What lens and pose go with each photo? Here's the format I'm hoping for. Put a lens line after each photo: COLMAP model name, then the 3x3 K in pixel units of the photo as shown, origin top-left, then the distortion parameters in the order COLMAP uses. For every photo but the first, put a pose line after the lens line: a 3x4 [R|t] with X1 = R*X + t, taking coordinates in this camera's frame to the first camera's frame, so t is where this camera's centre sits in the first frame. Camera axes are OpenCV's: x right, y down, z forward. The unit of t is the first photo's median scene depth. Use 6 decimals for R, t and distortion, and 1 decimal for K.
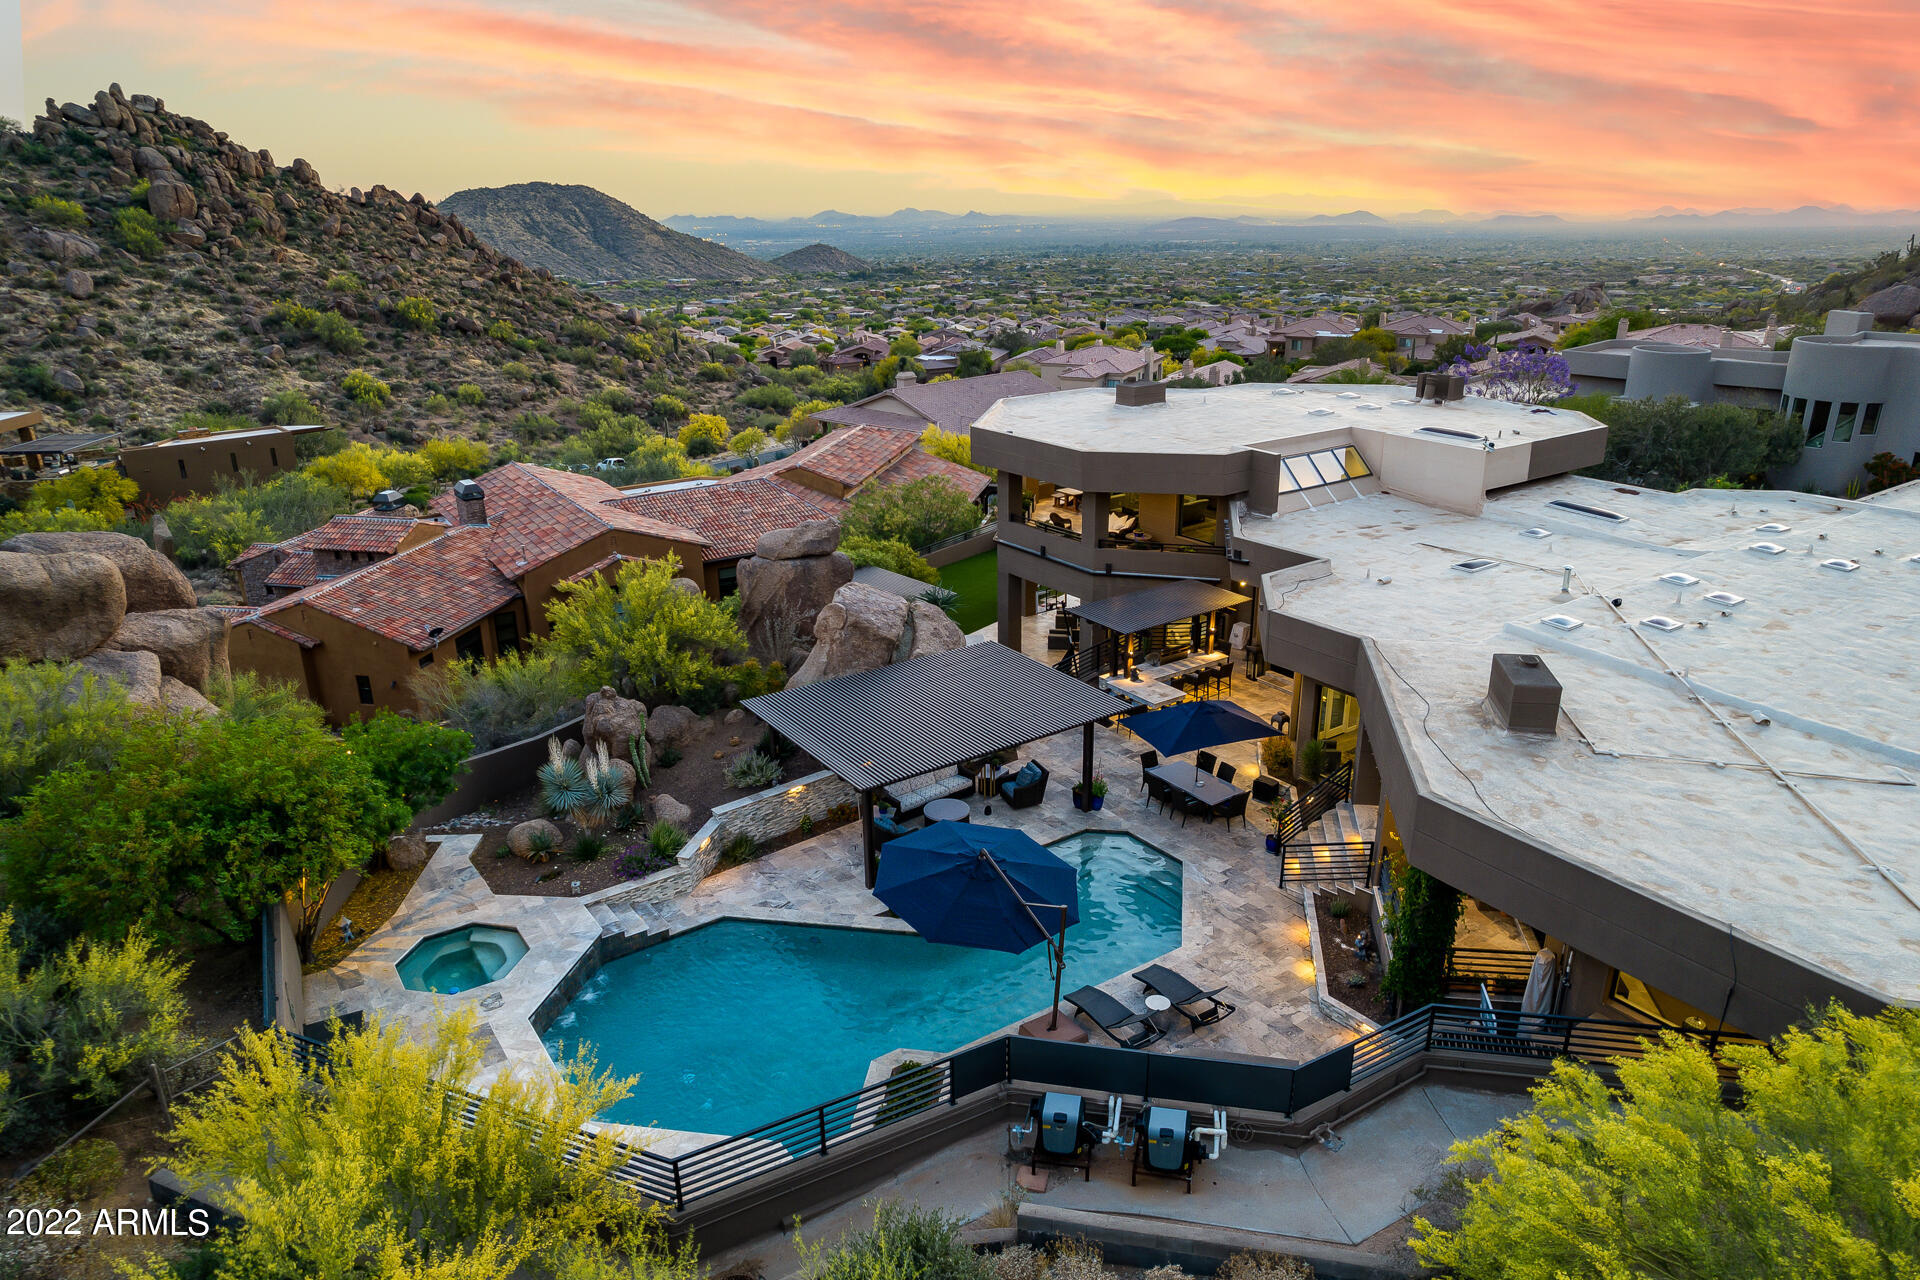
lens RADIAL K [[1244.2, 0, 968.8], [0, 1244.2, 643.4], [0, 0, 1]] dist [-0.076007, 0.062449]
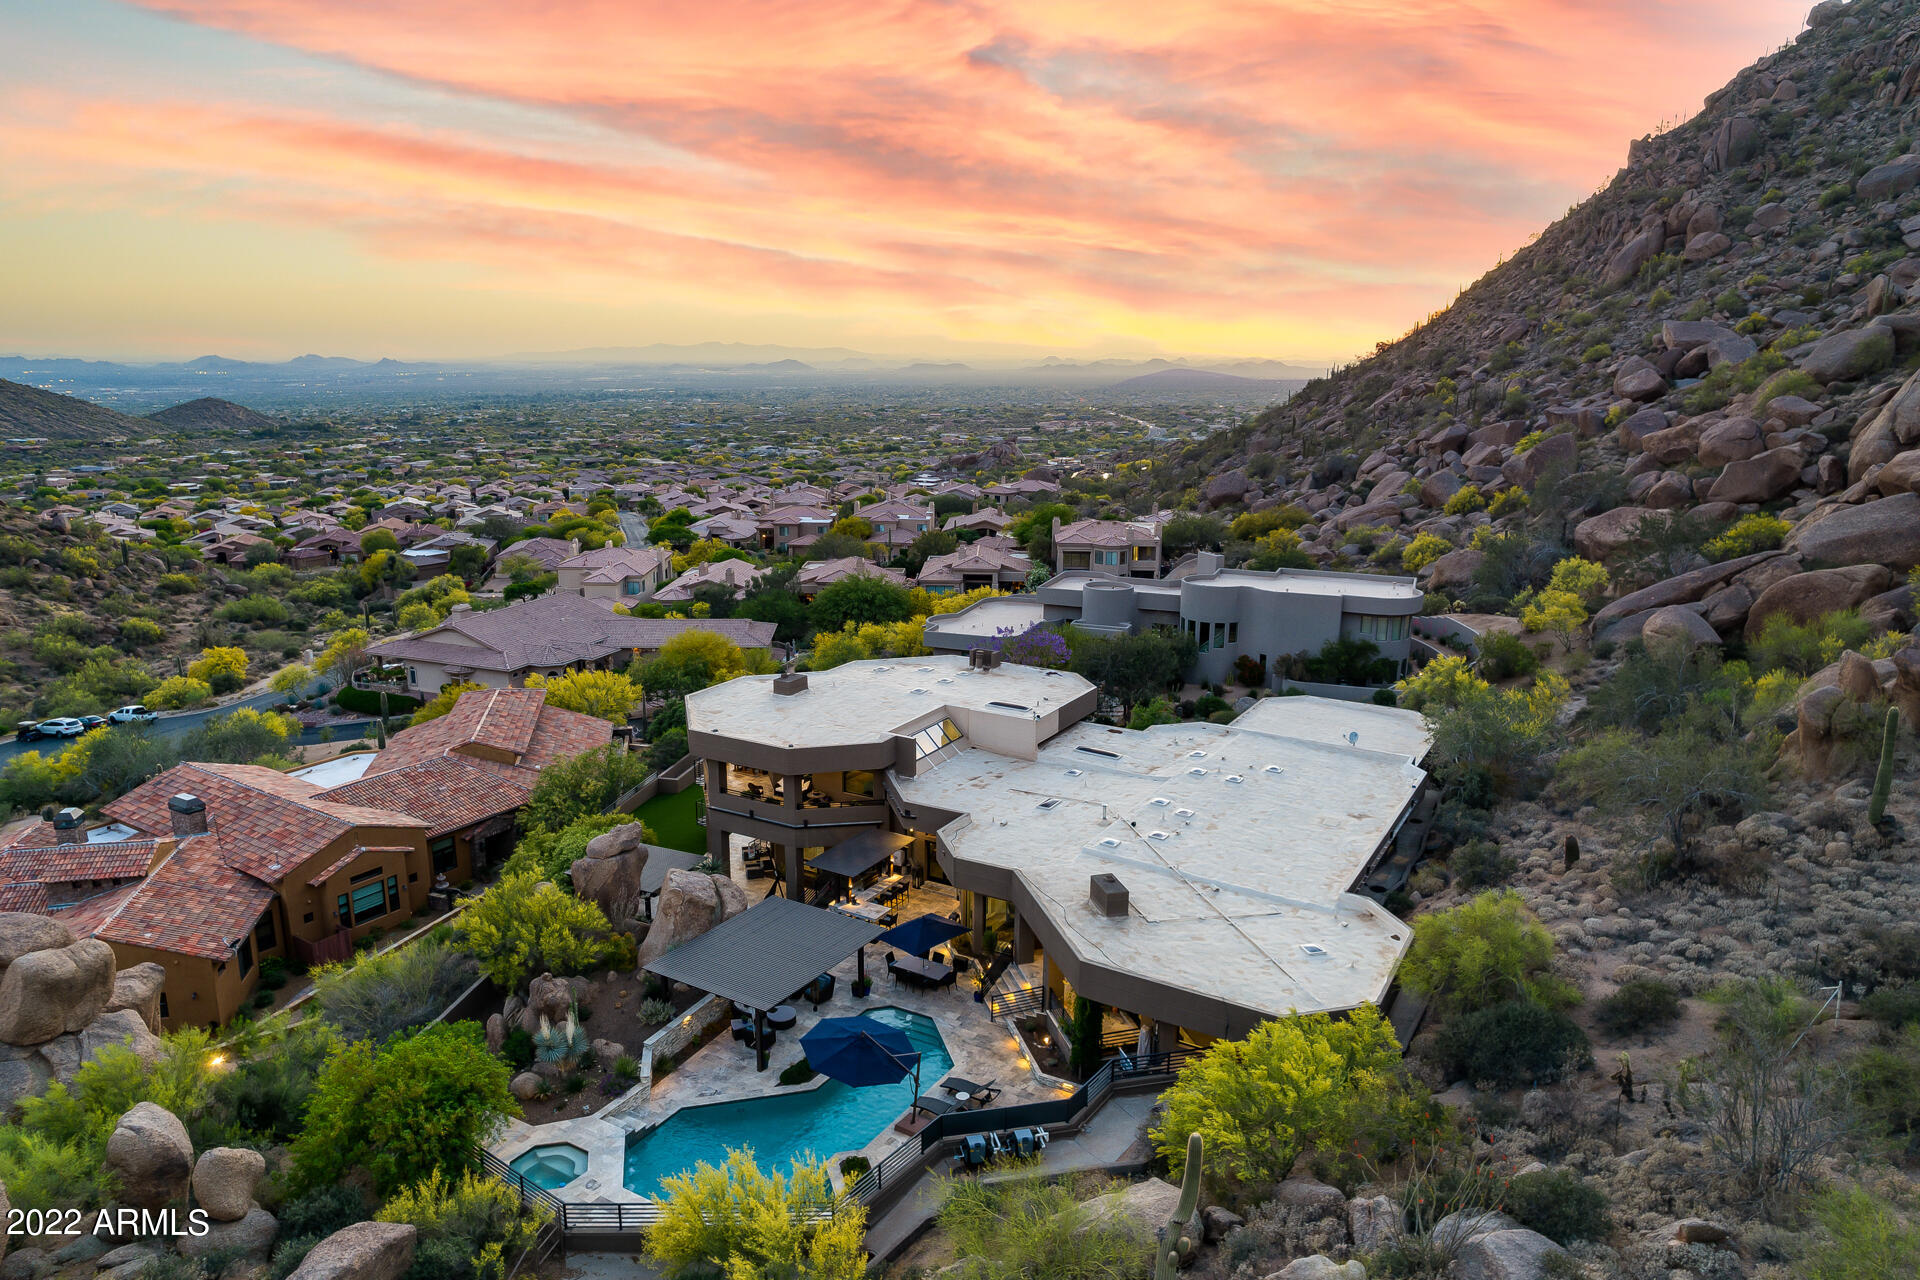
lens RADIAL K [[1267.3, 0, 960.0], [0, 1267.3, 640.0], [0, 0, 1]] dist [-0.069628, 0.073062]
pose [[0.911038, -0.075814, 0.405291, -0.074123], [0.122892, 0.988203, -0.091390, -0.028049], [-0.393582, 0.133067, 0.909608, -0.106045]]
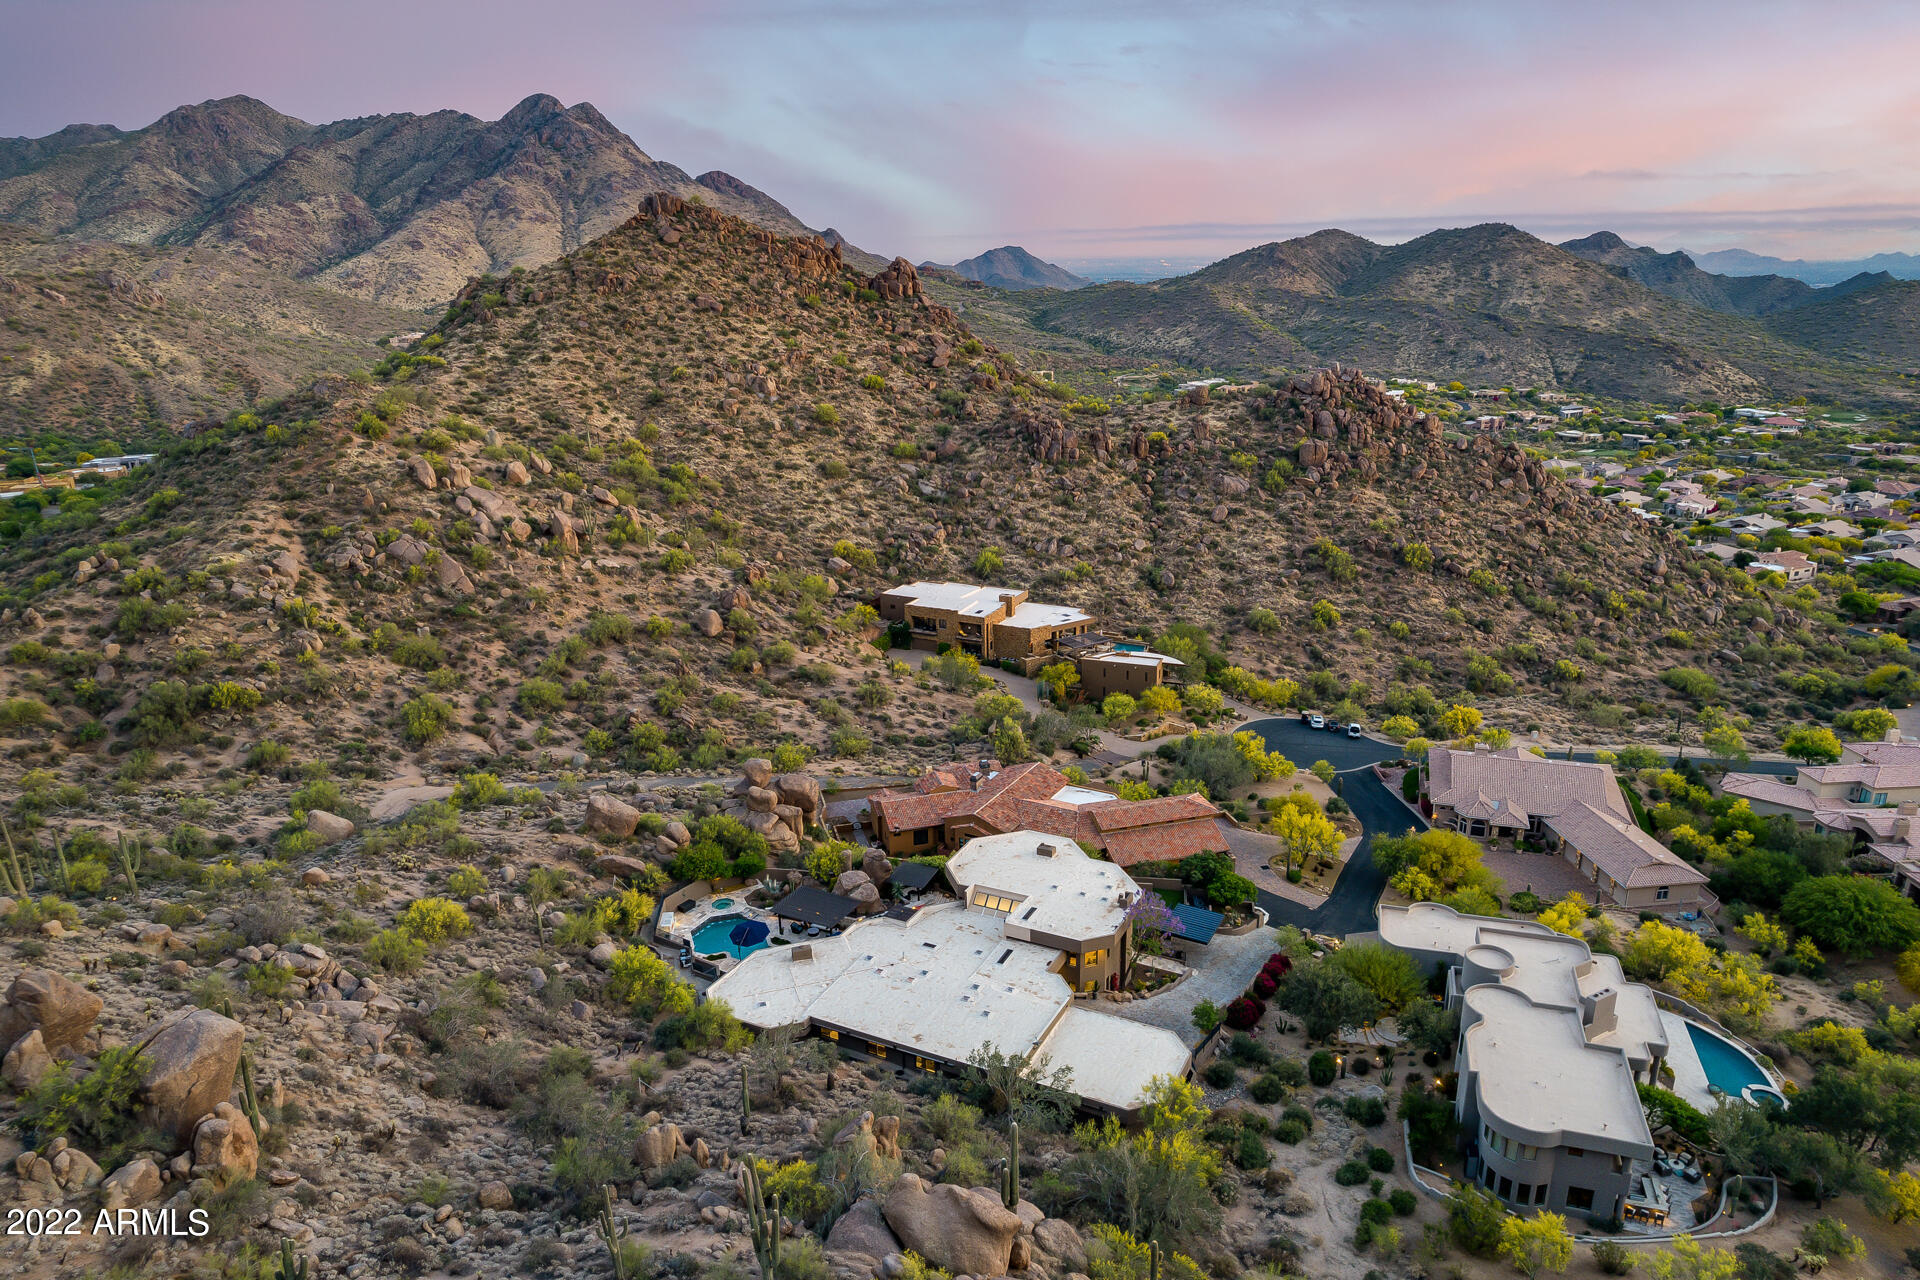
lens RADIAL K [[1257.8, 0, 964.0], [0, 1257.8, 640.0], [0, 0, 1]] dist [-0.073587, 0.064061]
pose [[0.455364, 0.267117, -0.849289, 0.615470], [-0.286469, 0.947160, 0.144303, -0.268176], [0.842959, 0.177584, 0.507823, -0.151613]]
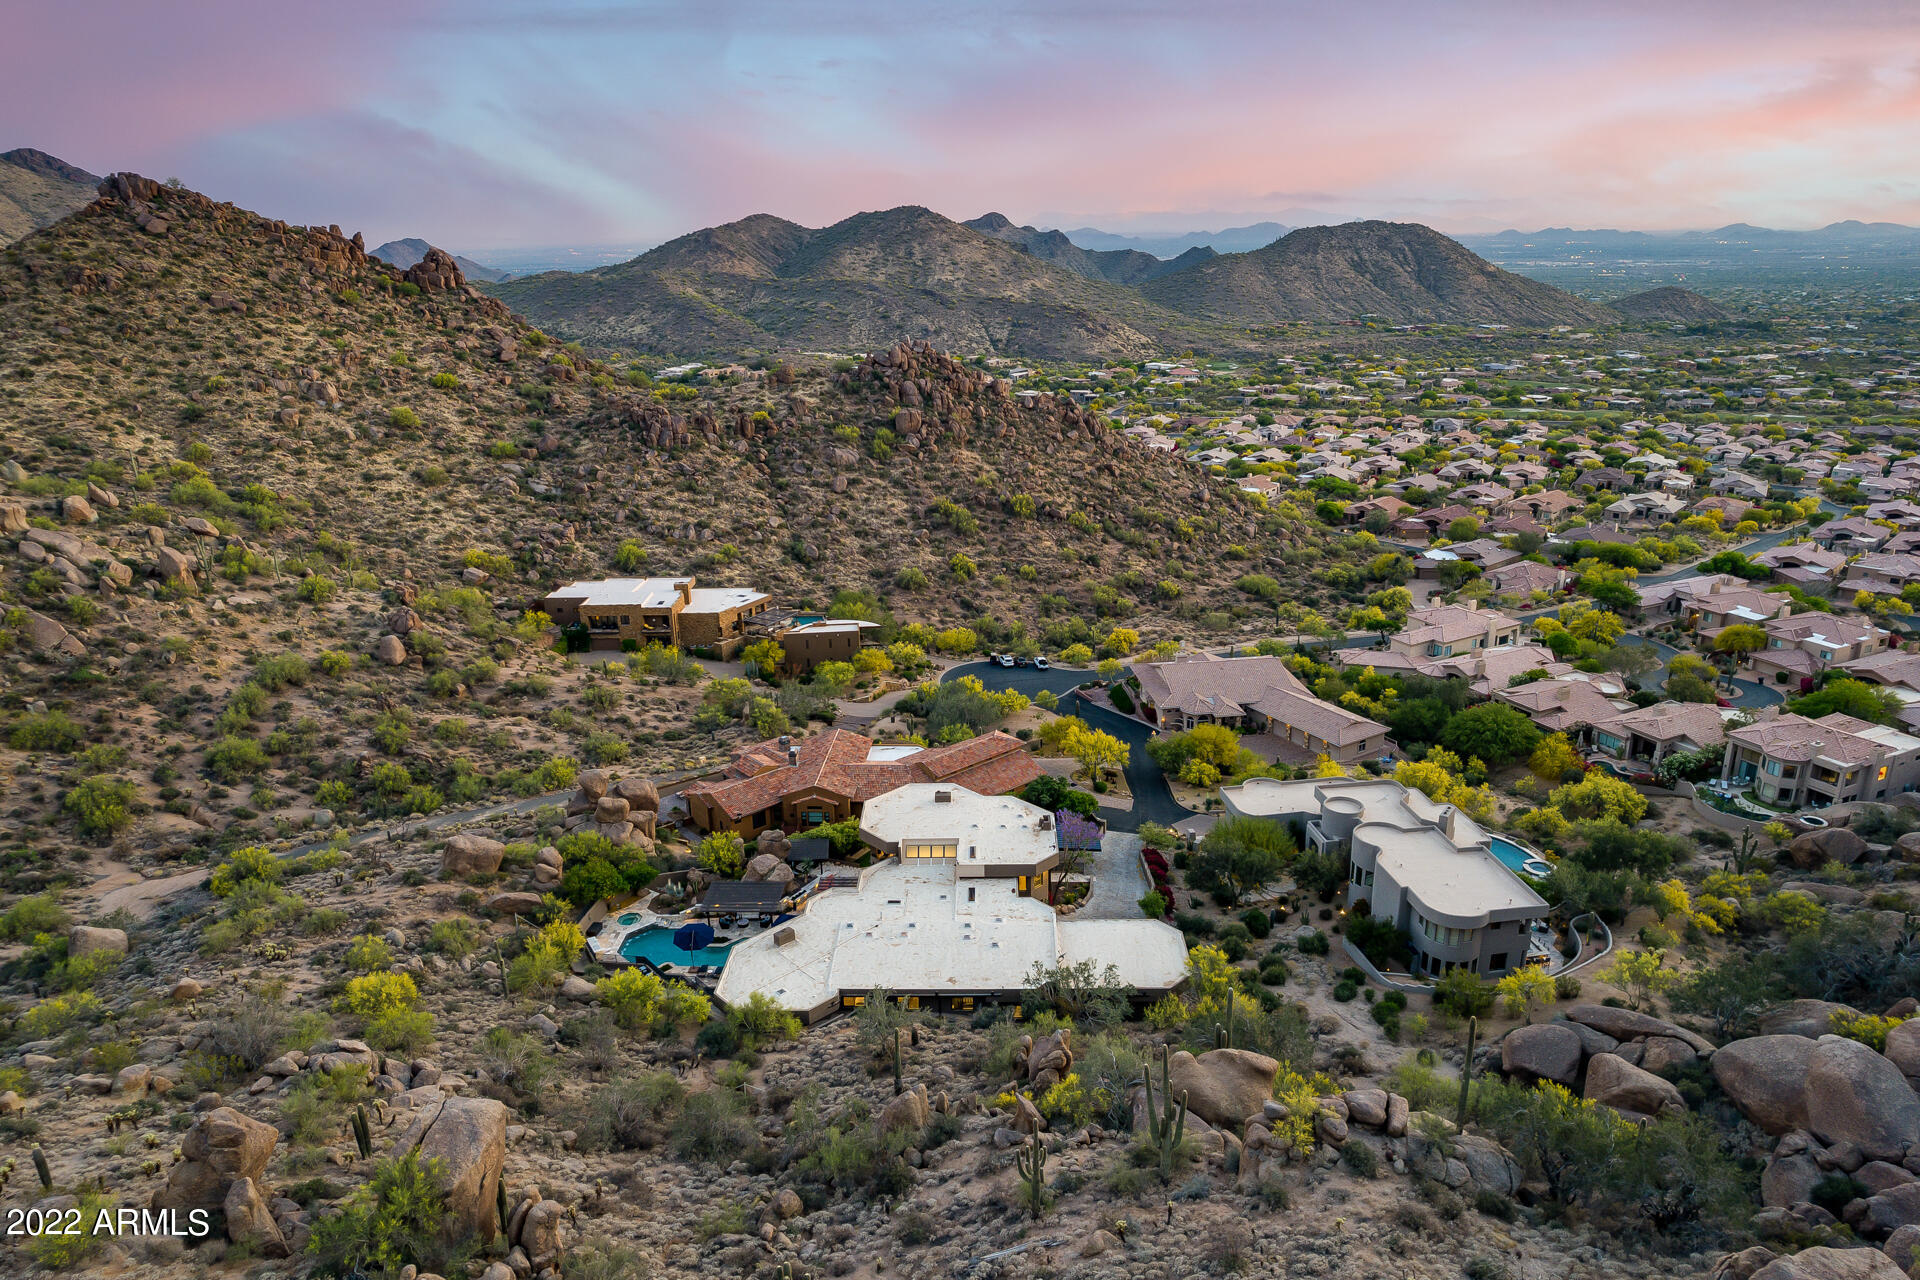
lens RADIAL K [[1255.4, 0, 957.8], [0, 1255.4, 621.6], [0, 0, 1]] dist [-0.076668, 0.066647]
pose [[0.792239, 0.177853, -0.583717, 0.484451], [-0.190892, 0.980806, 0.039758, -0.197501], [0.579584, 0.079929, 0.810983, -0.348445]]
